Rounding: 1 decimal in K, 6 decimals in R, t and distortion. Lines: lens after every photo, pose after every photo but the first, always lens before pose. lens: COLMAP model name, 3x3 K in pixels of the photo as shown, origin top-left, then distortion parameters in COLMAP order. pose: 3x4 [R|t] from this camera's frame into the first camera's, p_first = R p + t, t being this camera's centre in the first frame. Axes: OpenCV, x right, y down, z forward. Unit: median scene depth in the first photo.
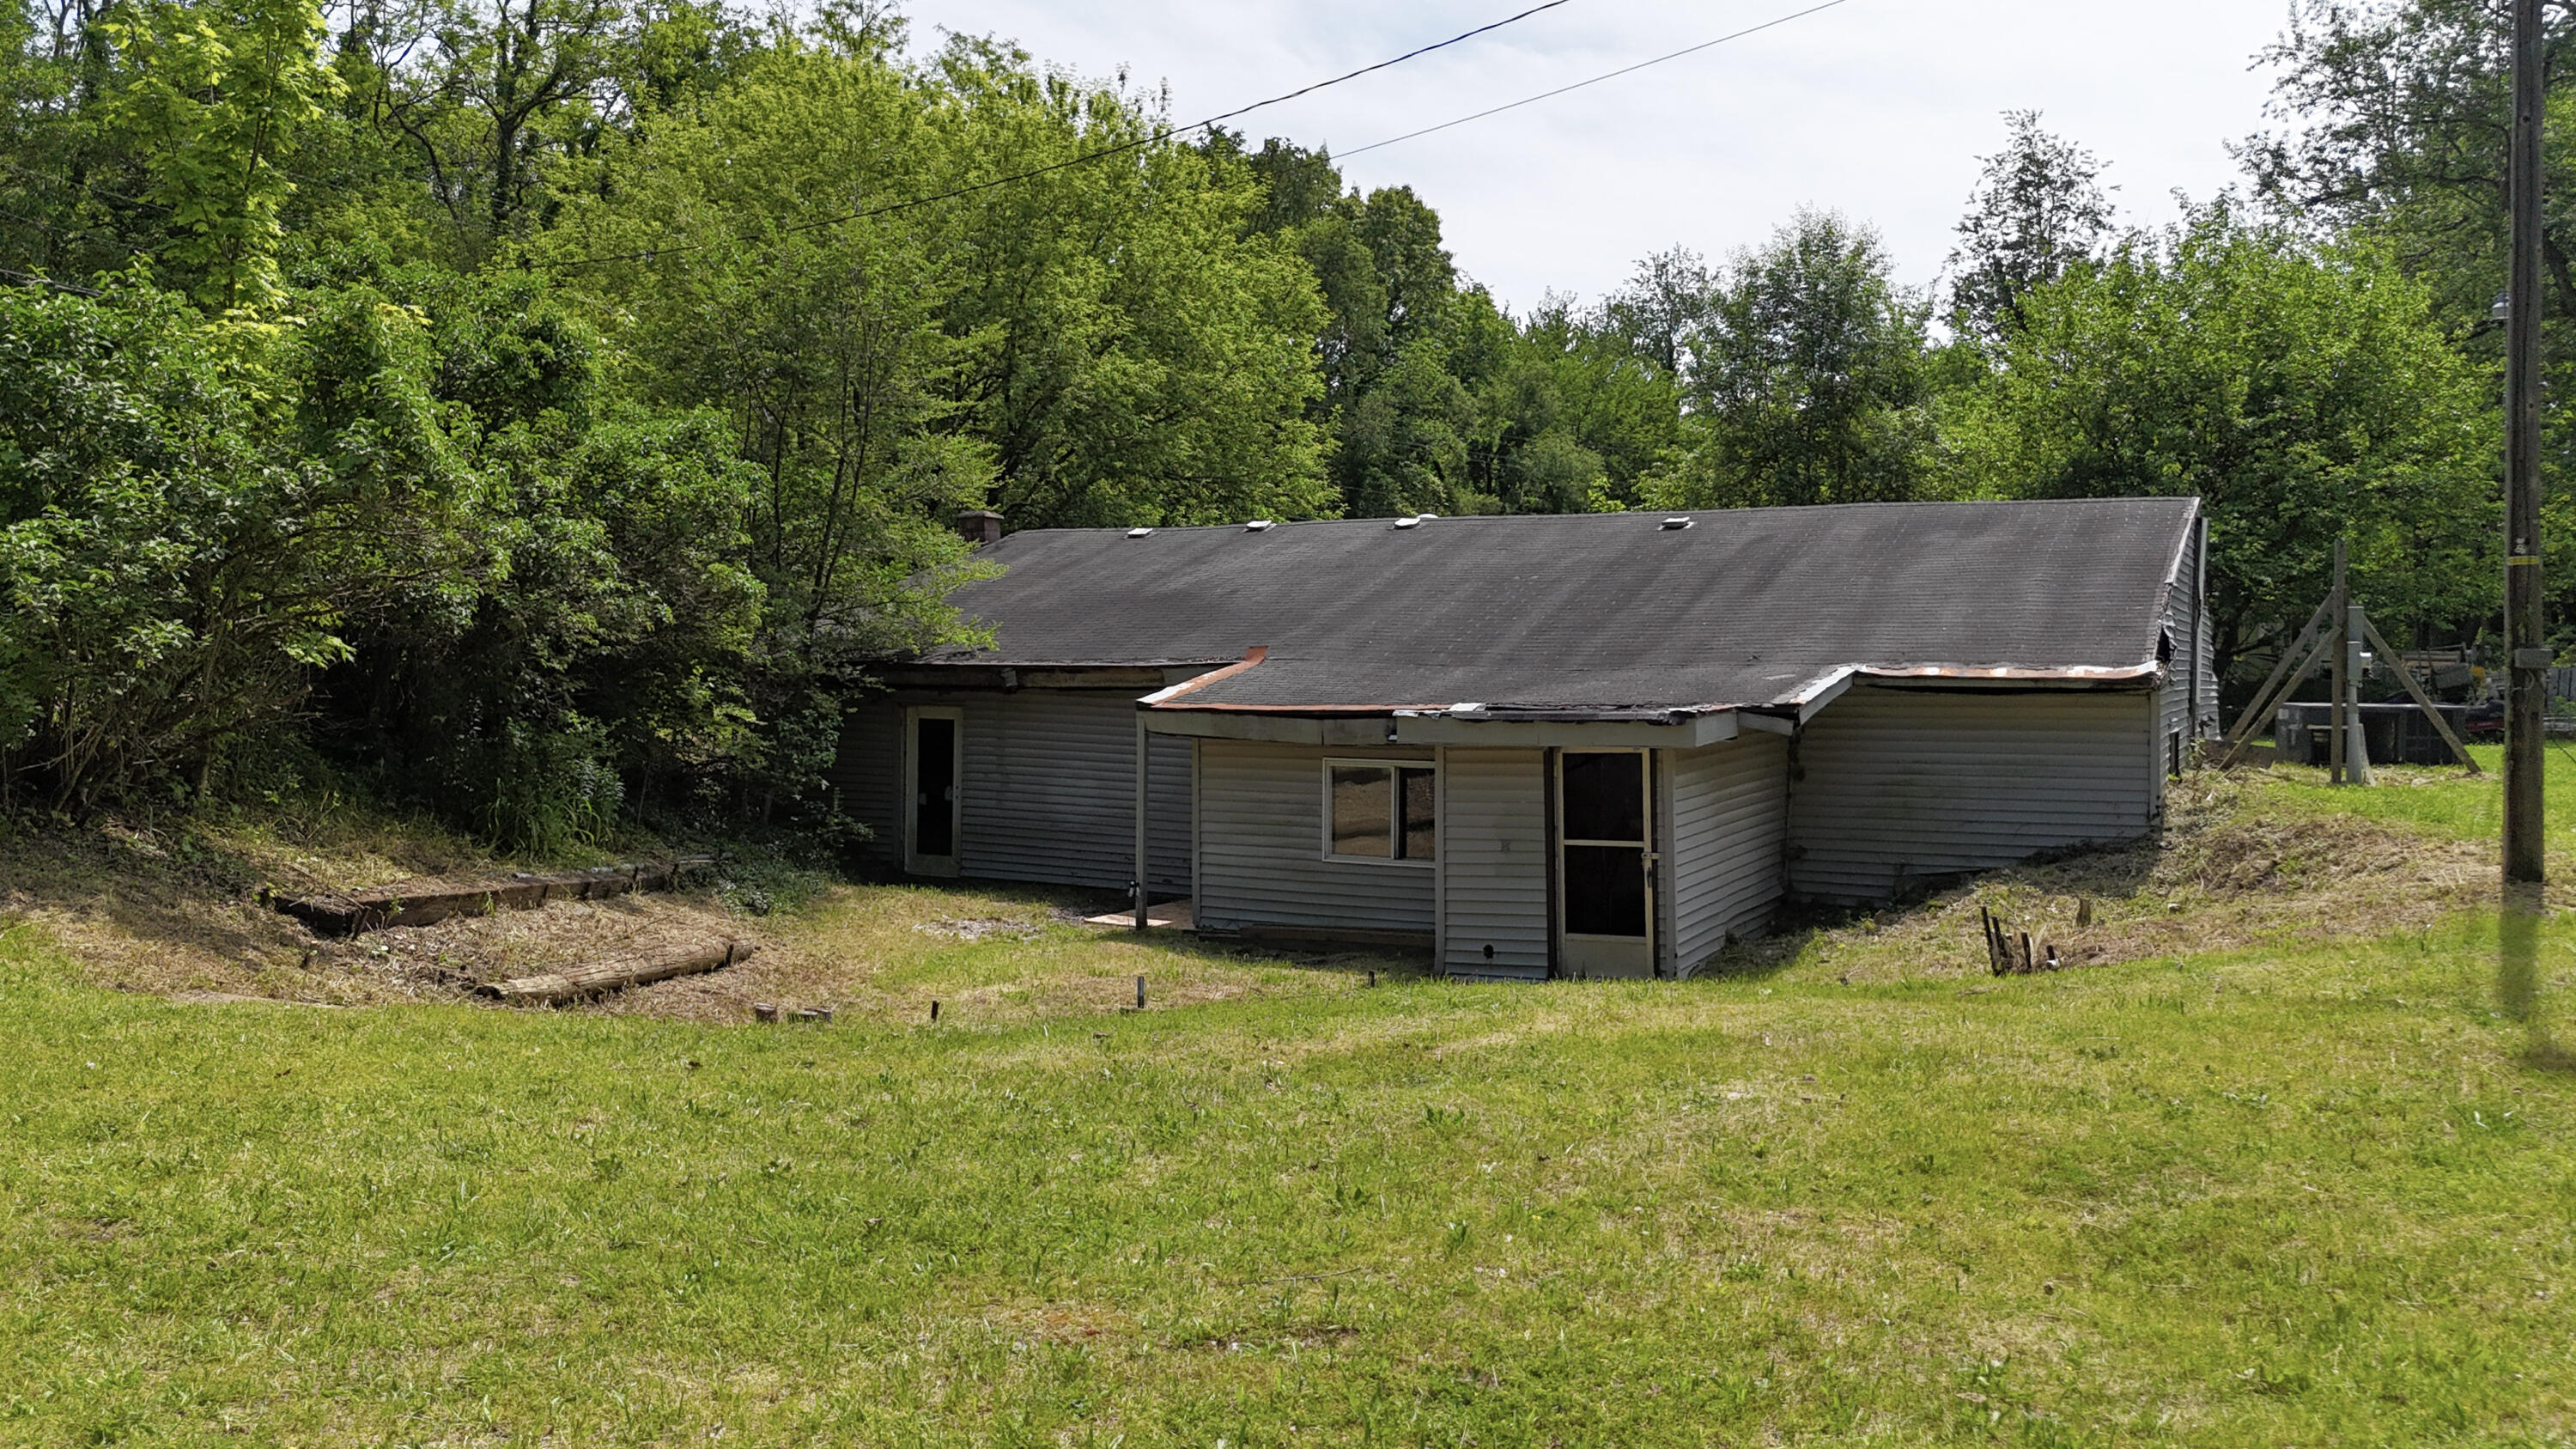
lens RADIAL K [[1929.6, 0, 1288.0], [0, 1929.6, 724.5], [0, 0, 1]] dist [0.037842, -0.003502]
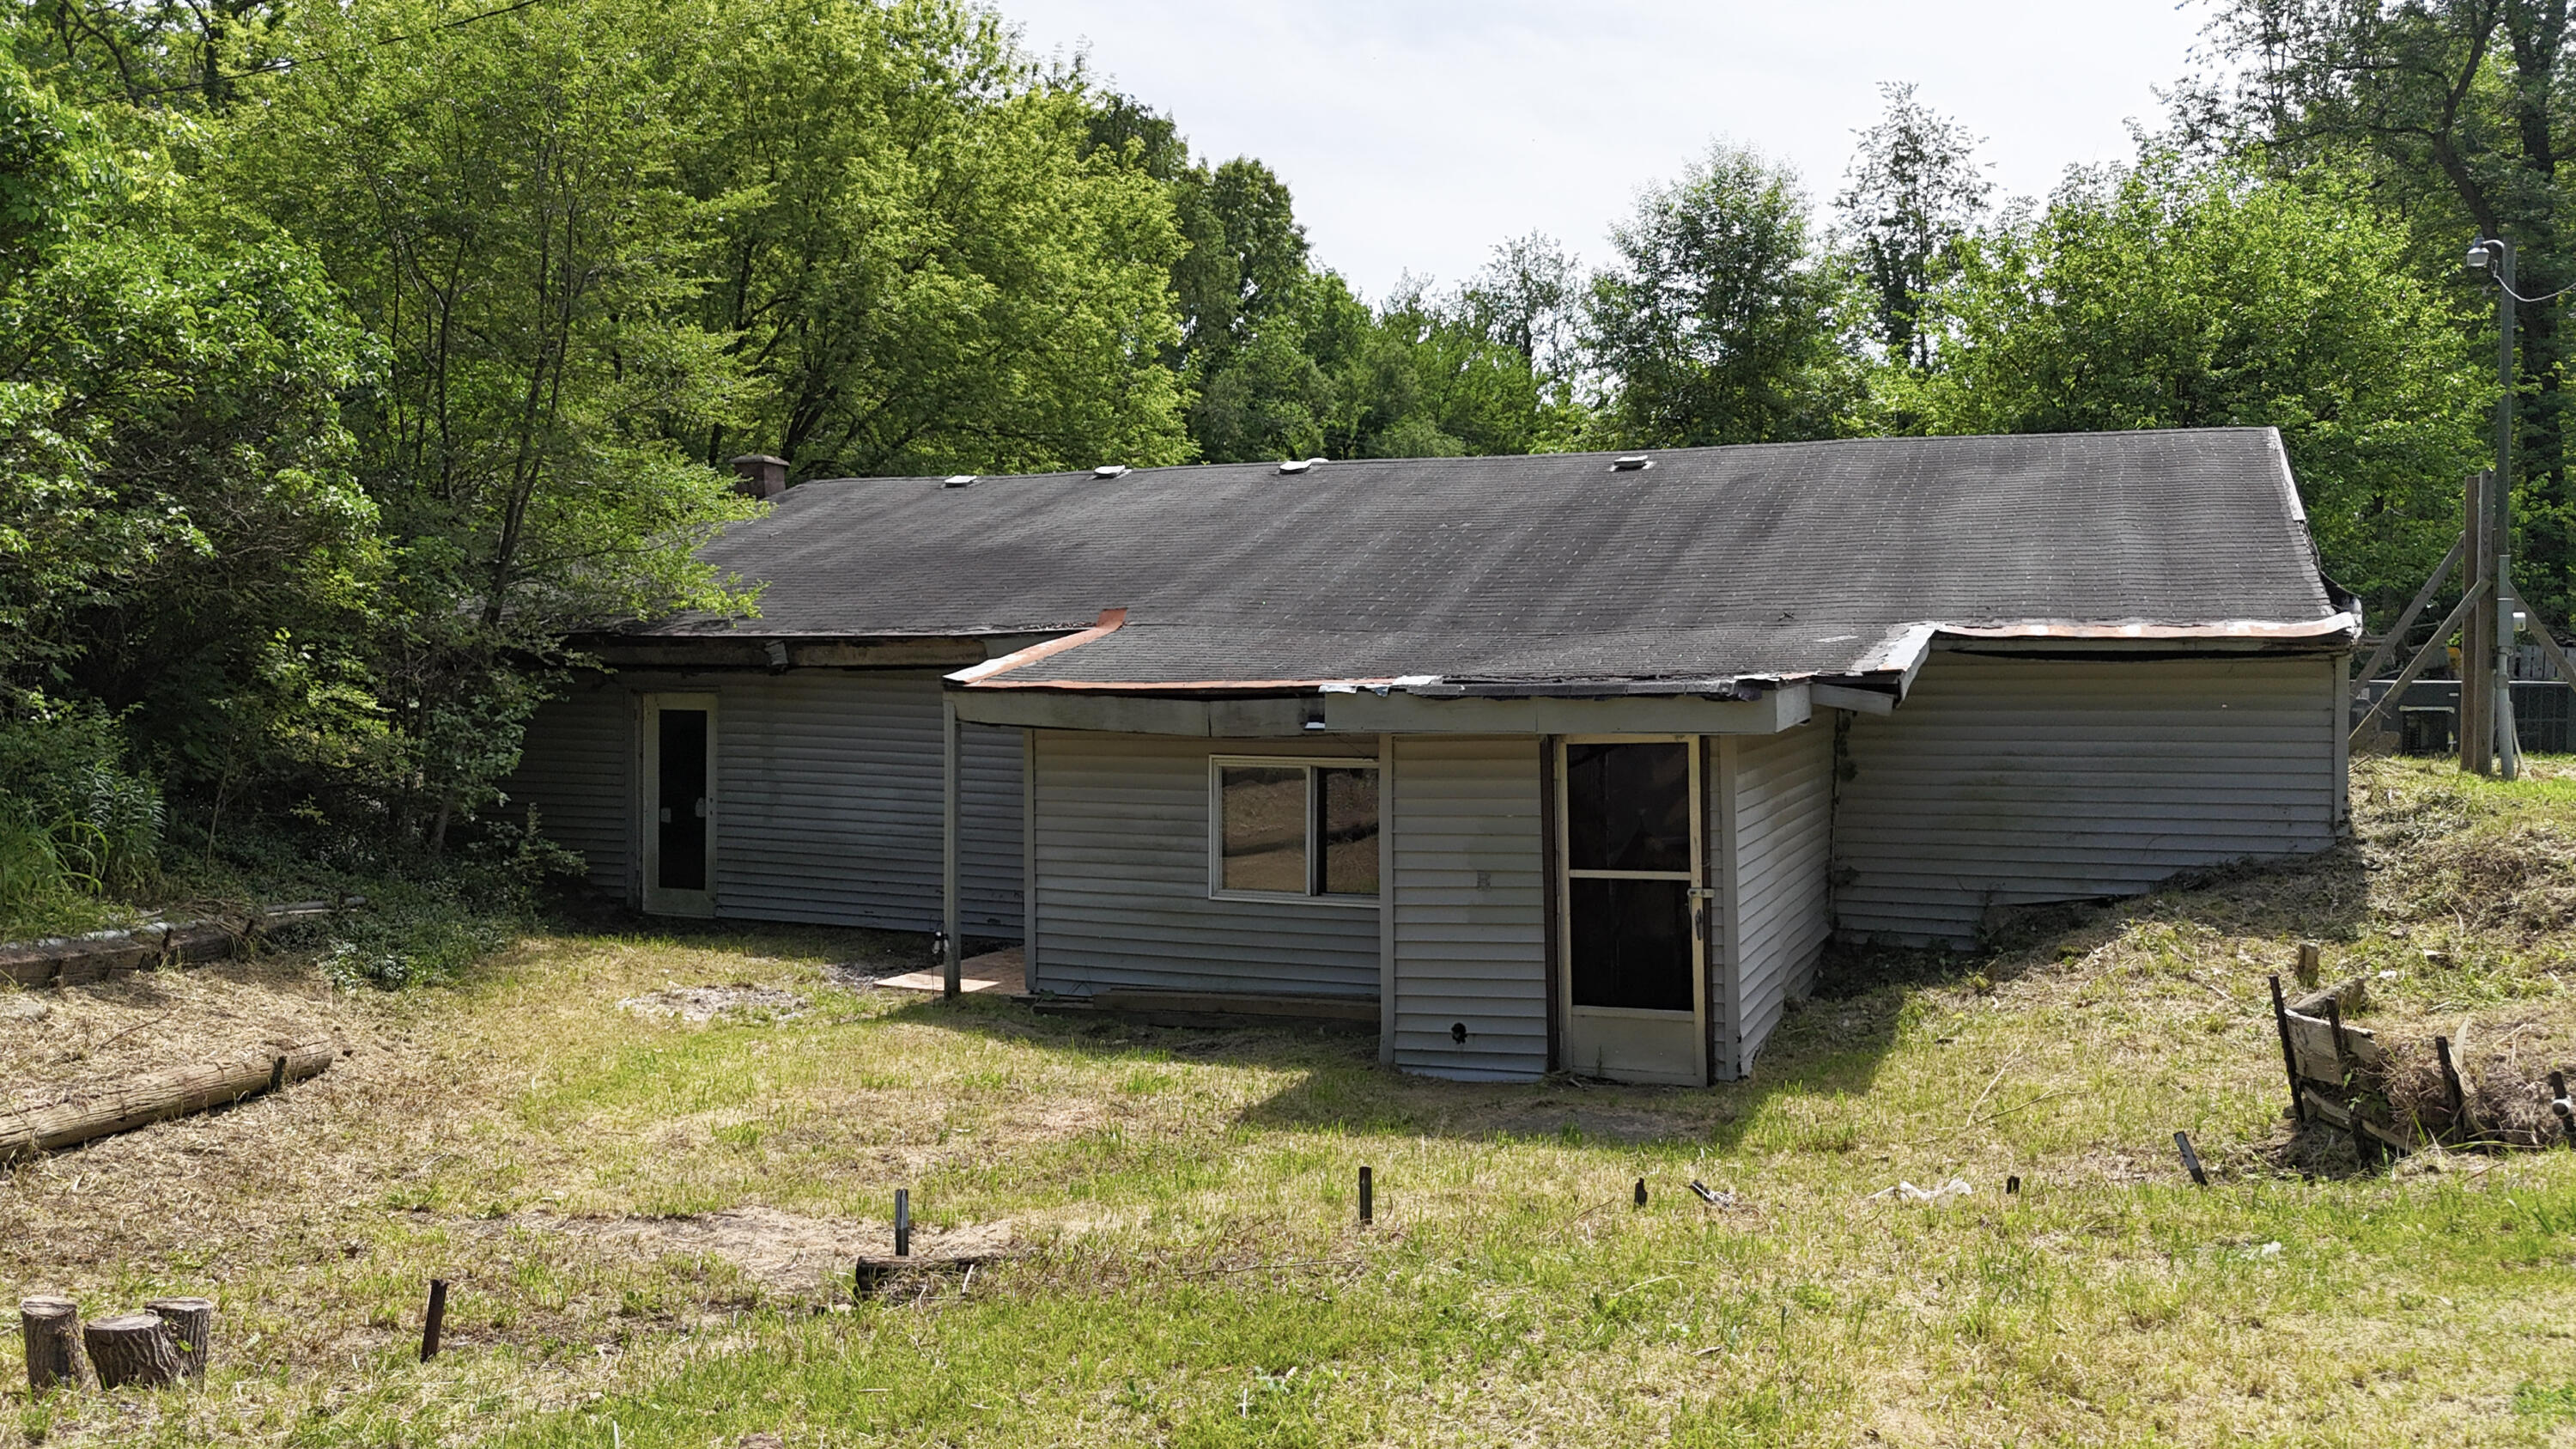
lens RADIAL K [[1912.4, 0, 1359.0], [0, 1912.4, 723.5], [0, 0, 1]] dist [0.042754, -0.002407]
pose [[0.993025, -0.006468, 0.117725, -0.007923], [0.006655, 0.999977, -0.001201, 0.005448], [-0.117715, 0.001976, 0.993045, 0.231334]]
